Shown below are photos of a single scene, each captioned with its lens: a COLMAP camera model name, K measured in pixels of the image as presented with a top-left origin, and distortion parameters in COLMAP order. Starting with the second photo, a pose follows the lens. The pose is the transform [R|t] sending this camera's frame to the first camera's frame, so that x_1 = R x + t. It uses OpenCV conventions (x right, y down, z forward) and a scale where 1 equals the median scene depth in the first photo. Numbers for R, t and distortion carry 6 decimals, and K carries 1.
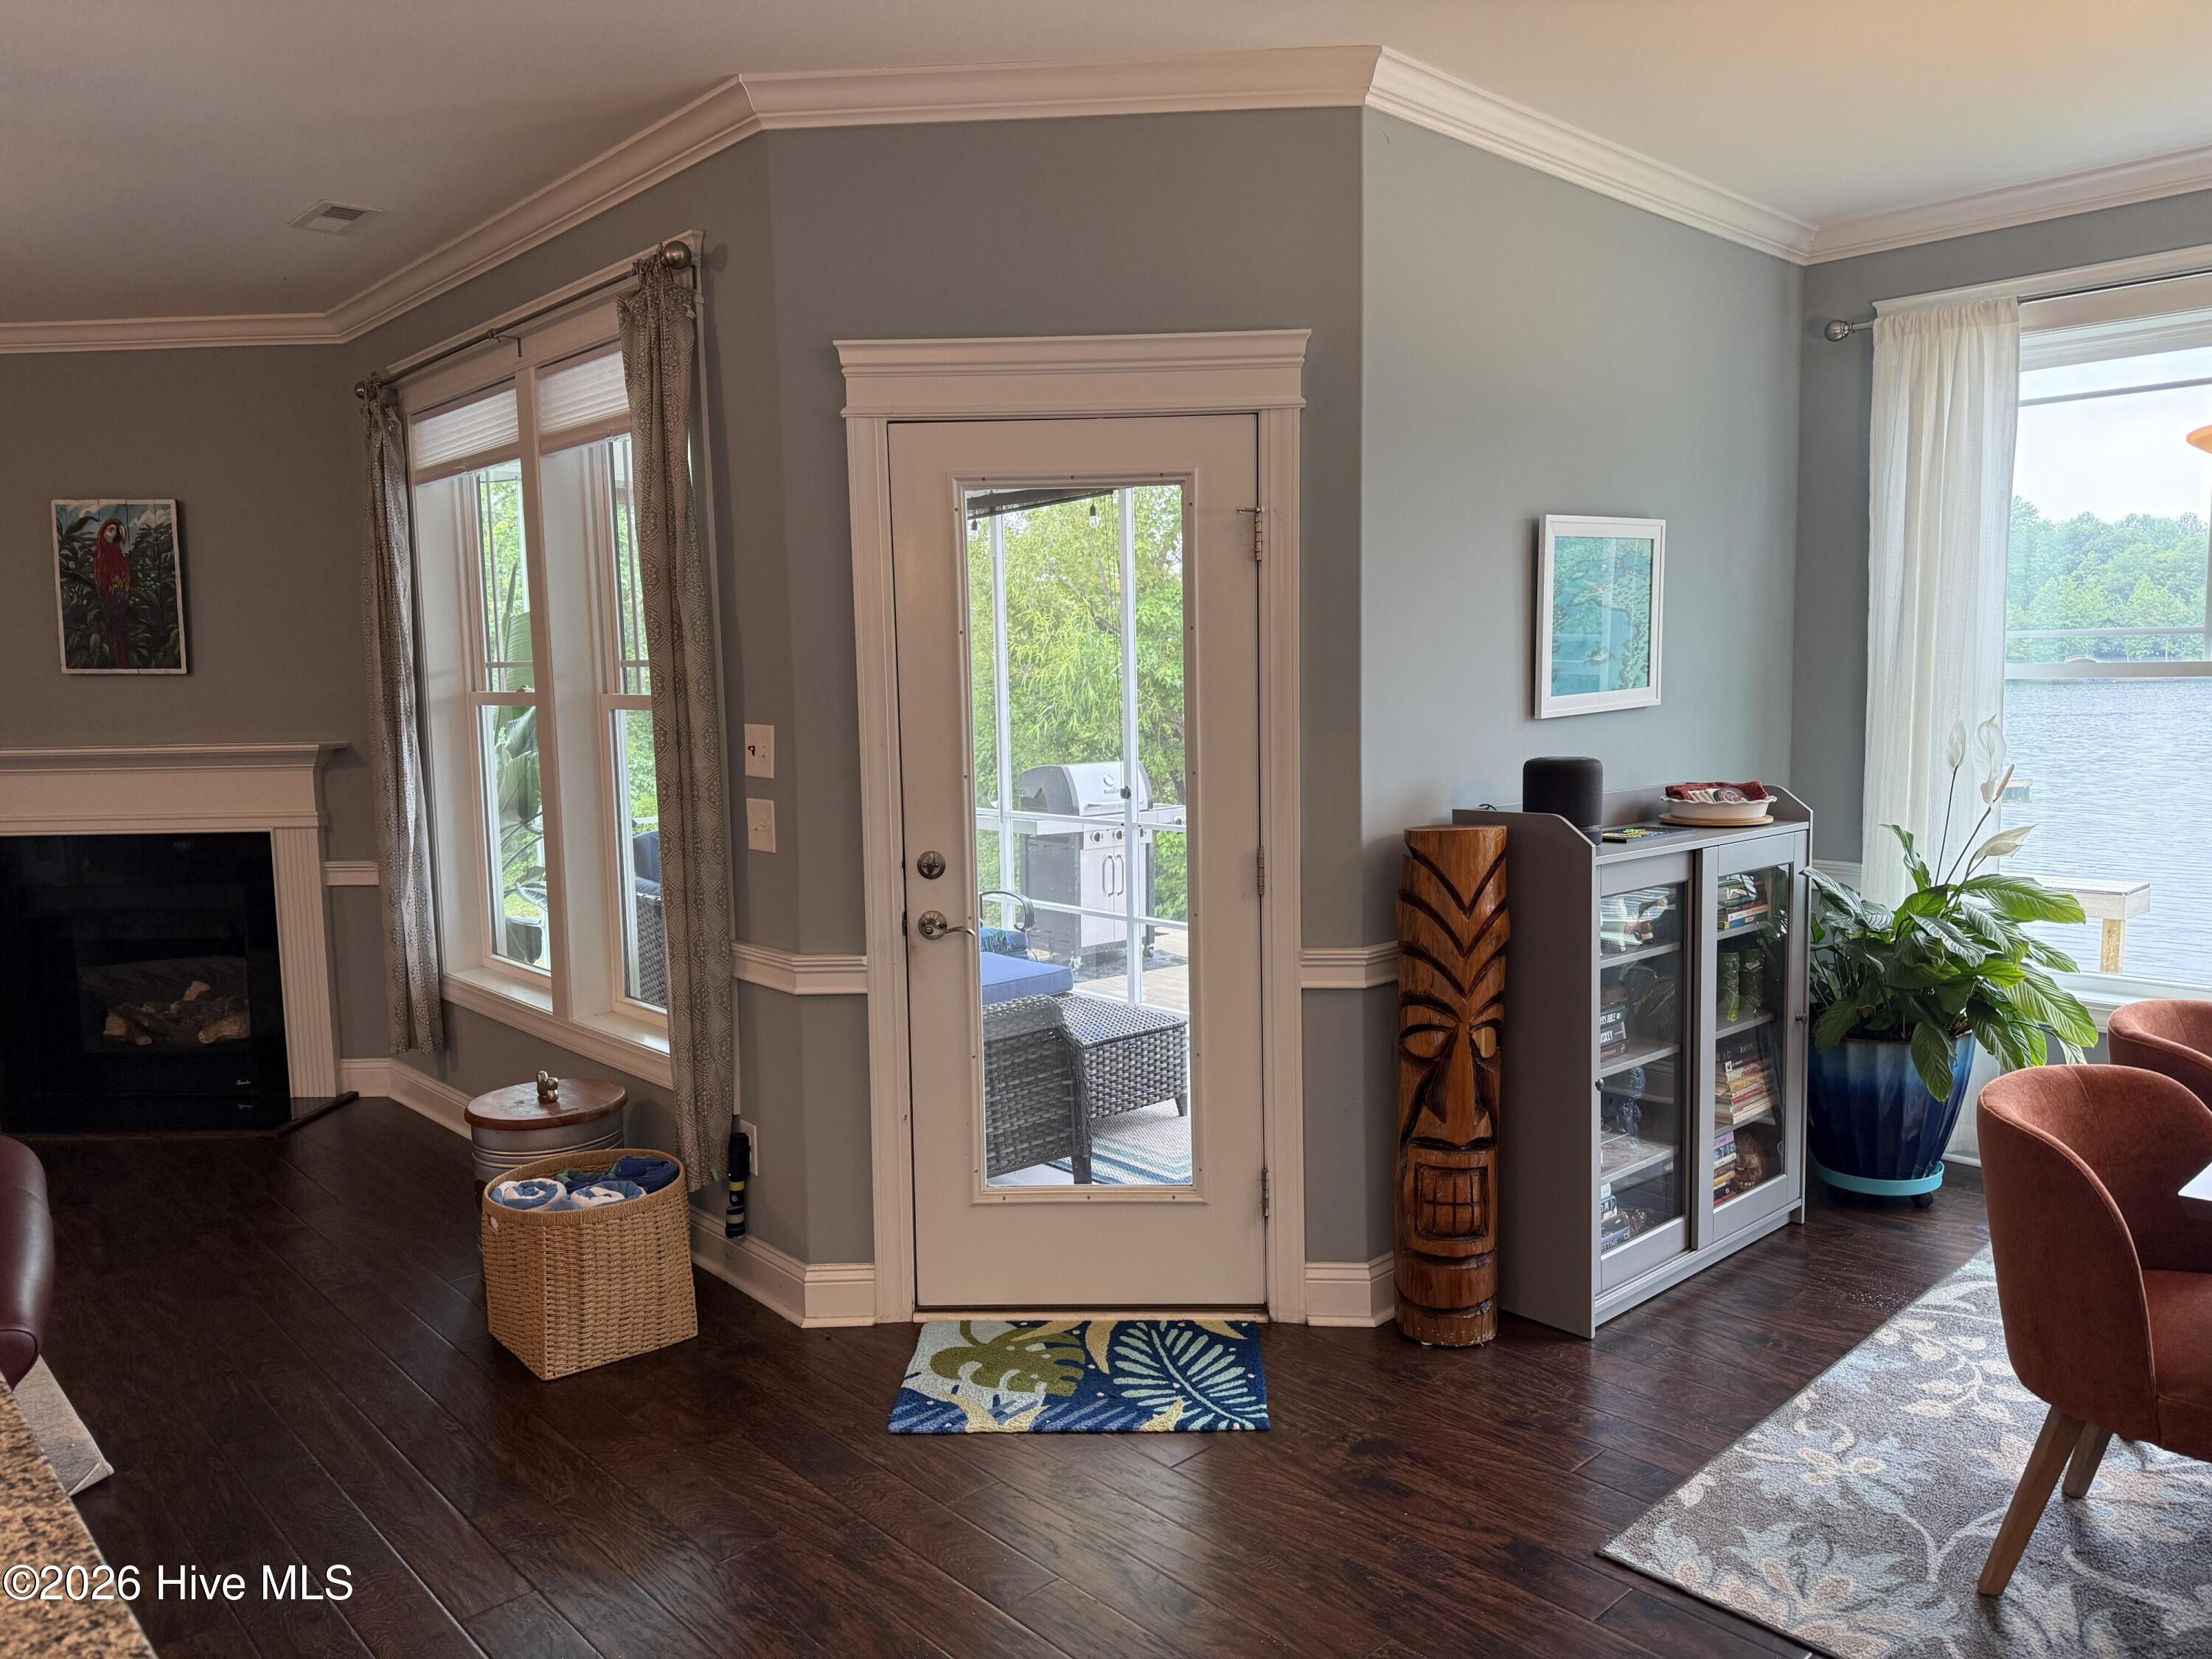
lens RADIAL K [[1562.4, 0, 1130.8], [0, 1562.4, 810.4], [0, 0, 1]] dist [0.047470, -0.039707]
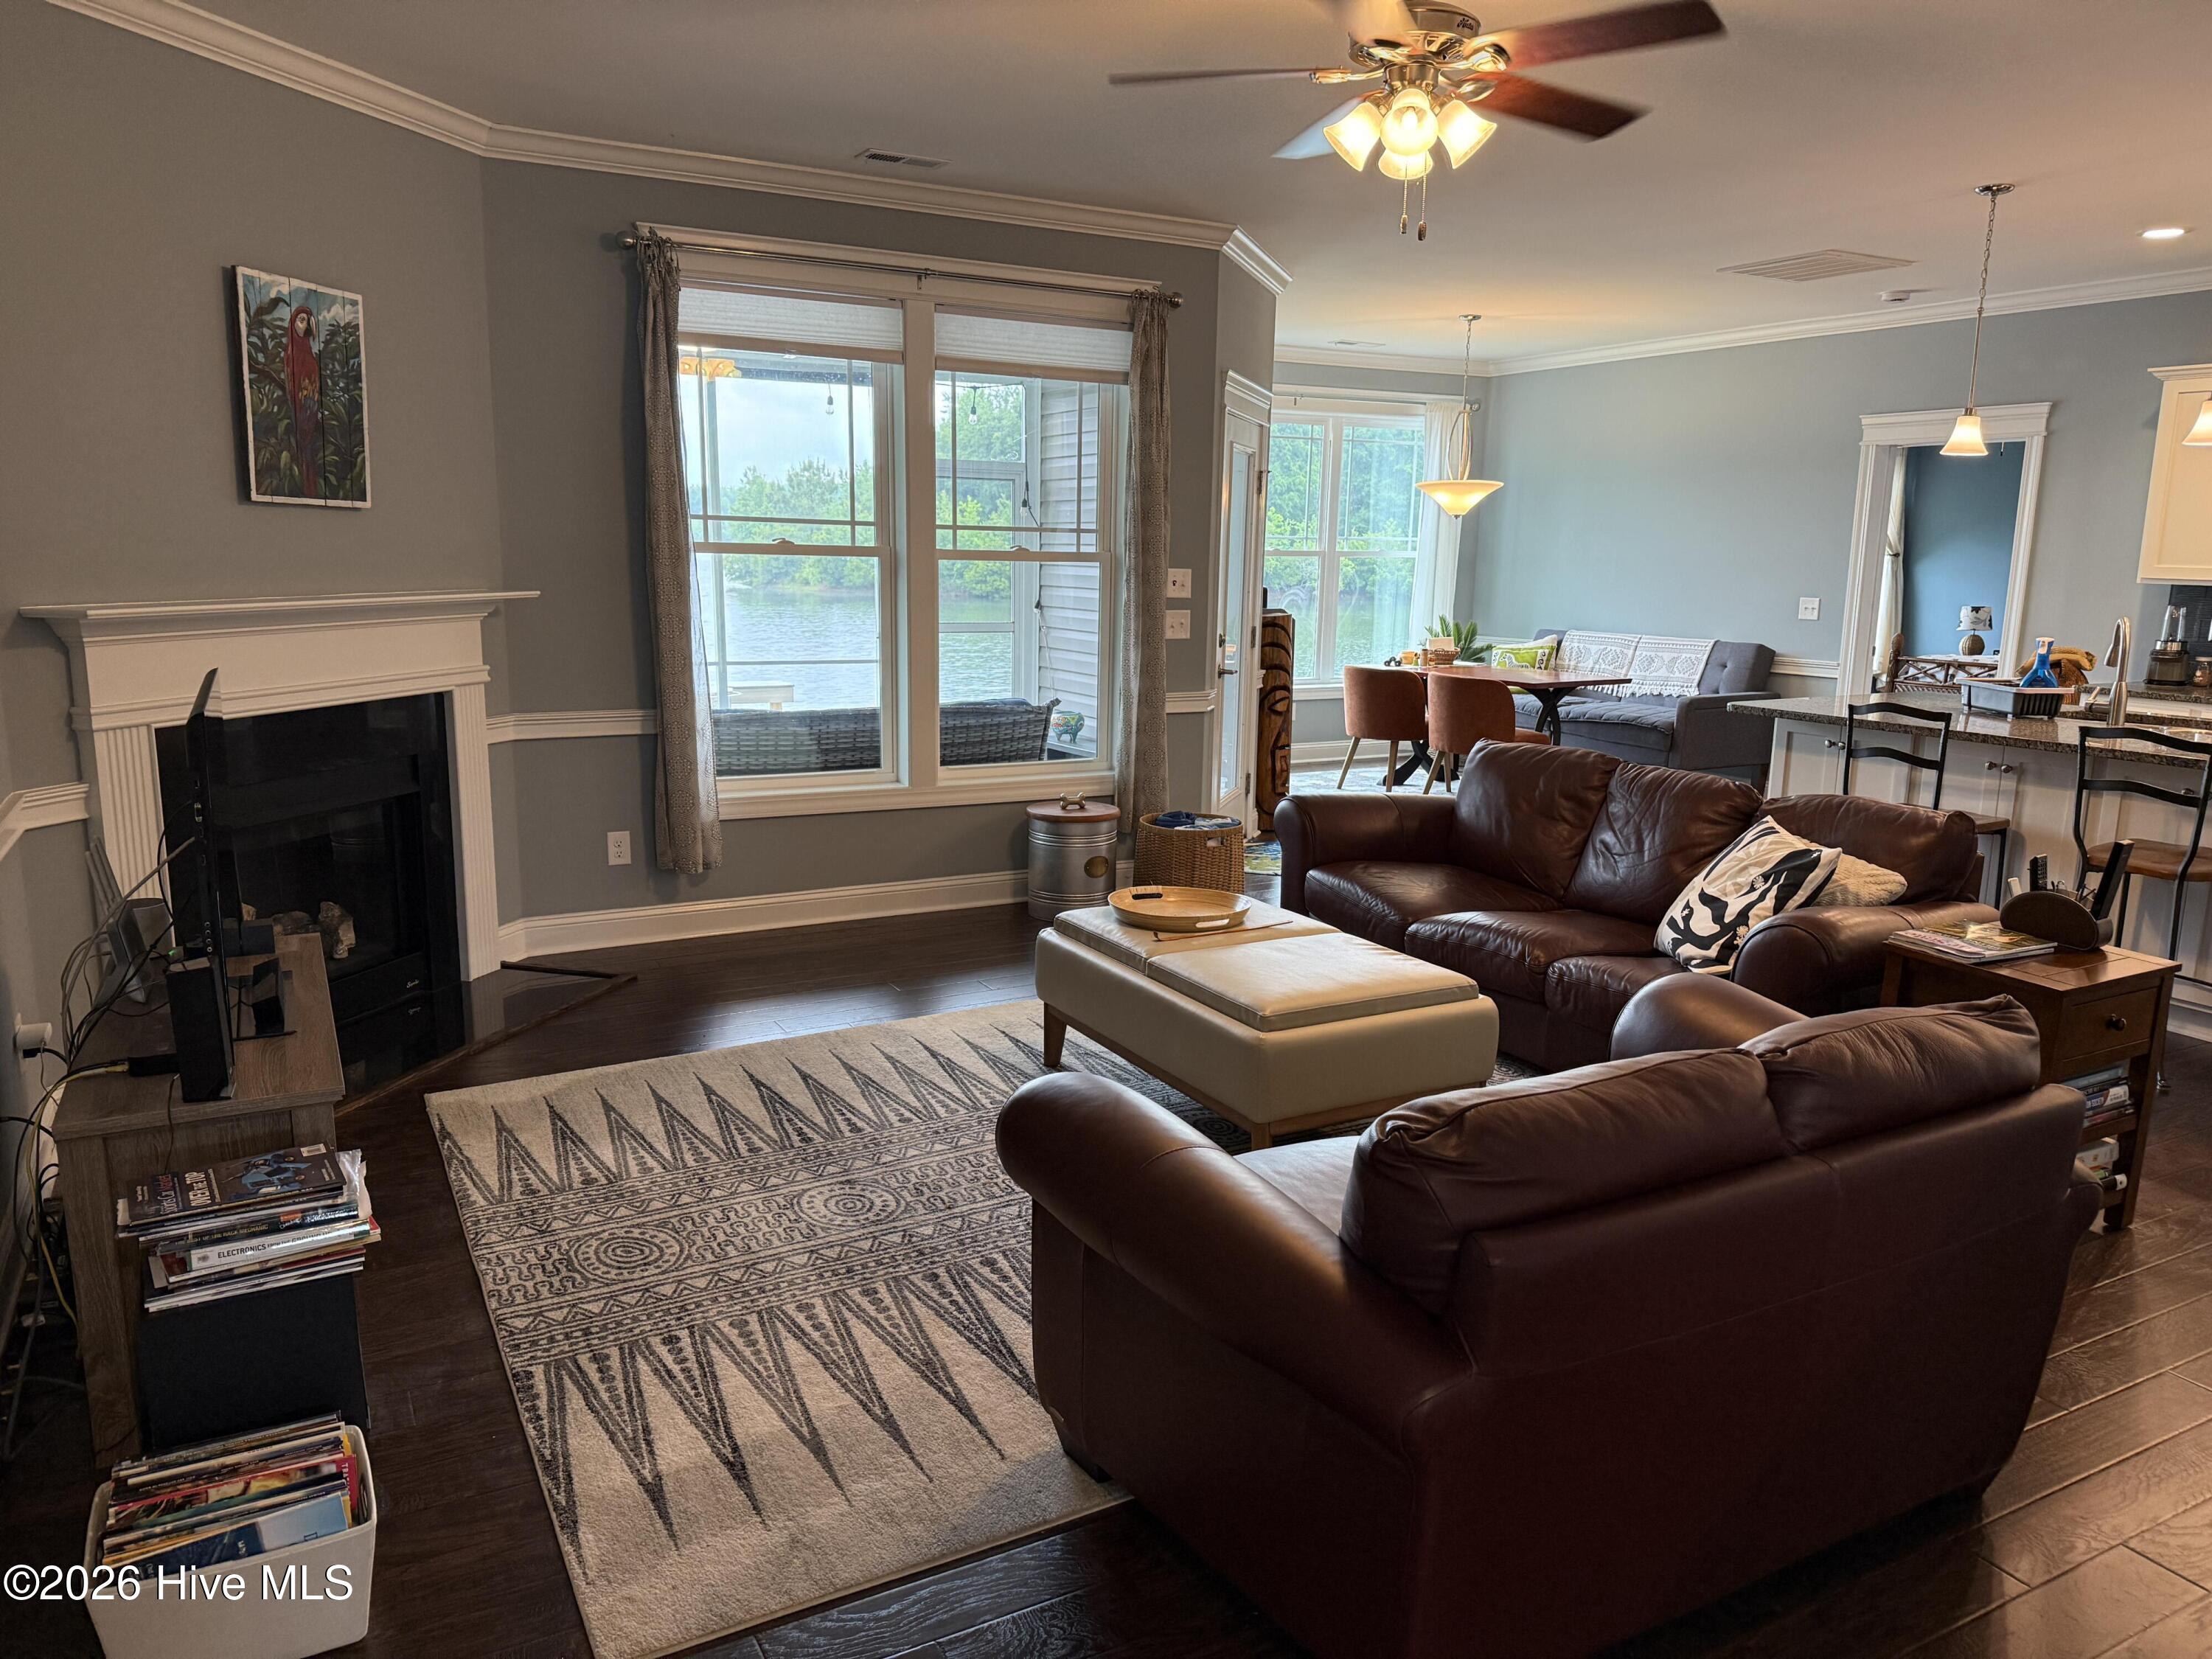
lens RADIAL K [[1562.4, 0, 1119.2], [0, 1562.4, 826.5], [0, 0, 1]] dist [0.047470, -0.039707]
pose [[0.235816, -0.149903, 0.960167, -0.797740], [0.065530, 0.988235, 0.138191, -0.005502], [-0.969586, 0.030332, 0.242864, 0.248728]]
